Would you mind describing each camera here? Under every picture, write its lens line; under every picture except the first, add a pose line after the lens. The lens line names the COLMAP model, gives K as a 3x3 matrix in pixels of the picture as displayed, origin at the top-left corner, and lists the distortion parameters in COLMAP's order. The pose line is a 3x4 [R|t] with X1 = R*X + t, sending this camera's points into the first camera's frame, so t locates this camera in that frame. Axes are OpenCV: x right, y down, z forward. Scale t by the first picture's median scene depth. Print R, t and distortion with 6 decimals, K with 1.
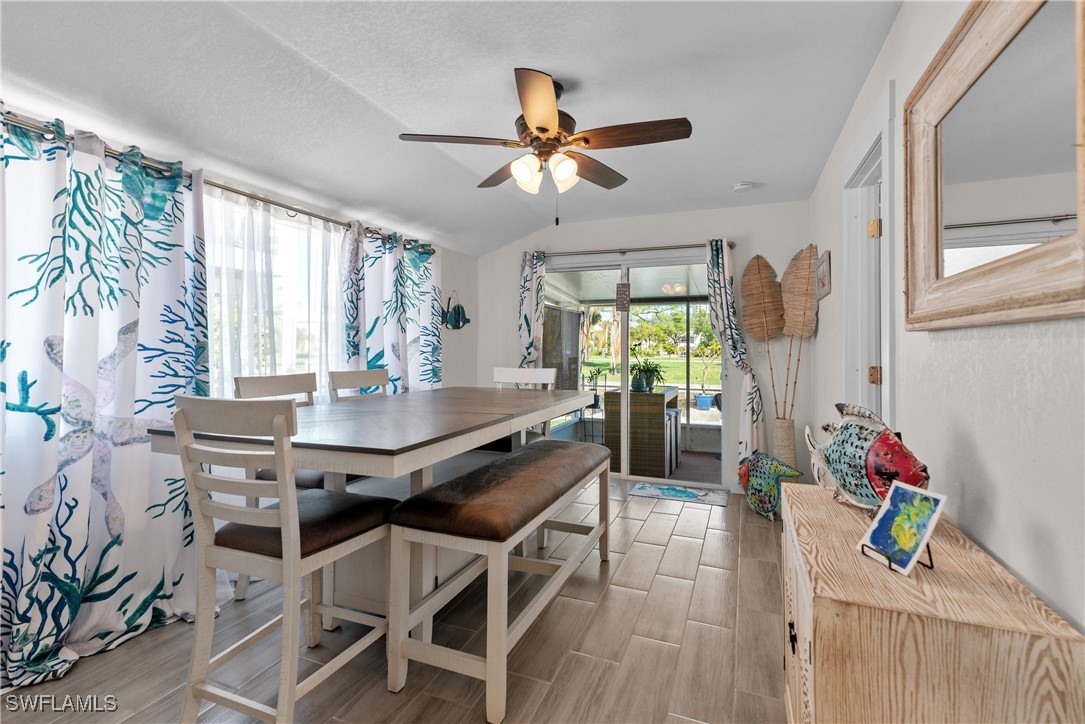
lens RADIAL K [[490.0, 0, 542.7], [0, 490.0, 342.7], [0, 0, 1]] dist [0.016551, -0.000560]
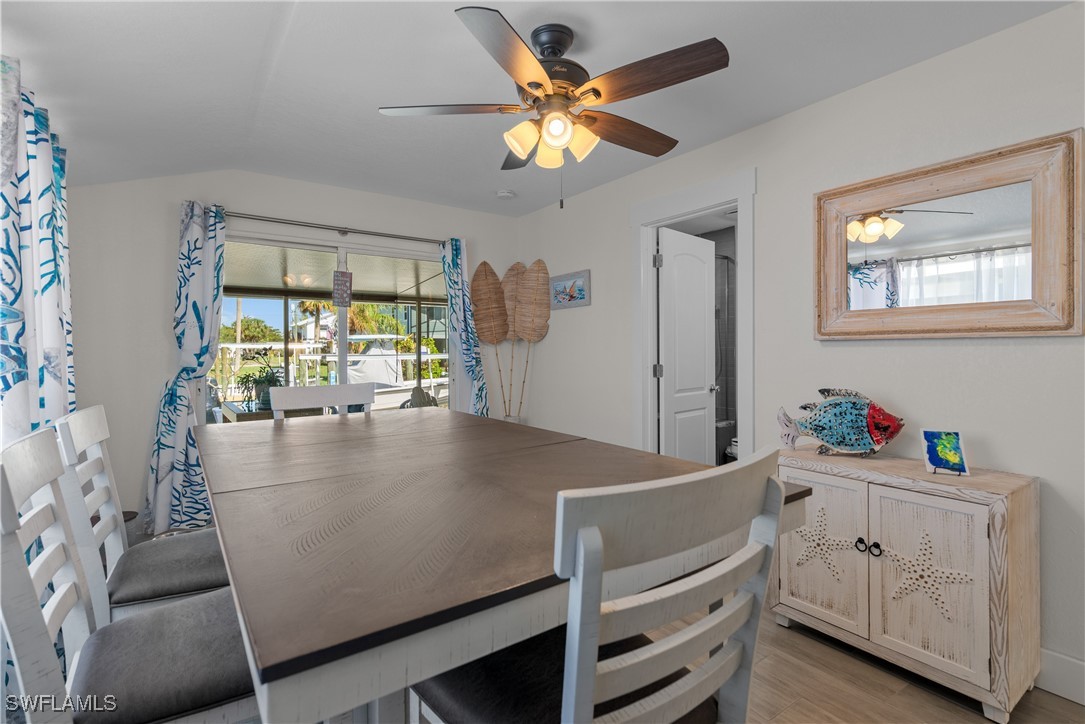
lens RADIAL K [[517.0, 0, 541.8], [0, 517.0, 356.4], [0, 0, 1]] dist [0.010385, -0.000273]
pose [[0.542397, -0.020476, 0.839872, -0.412115], [0.000317, 0.999708, 0.024168, -0.004511], [-0.840122, -0.012842, 0.542245, 0.305792]]
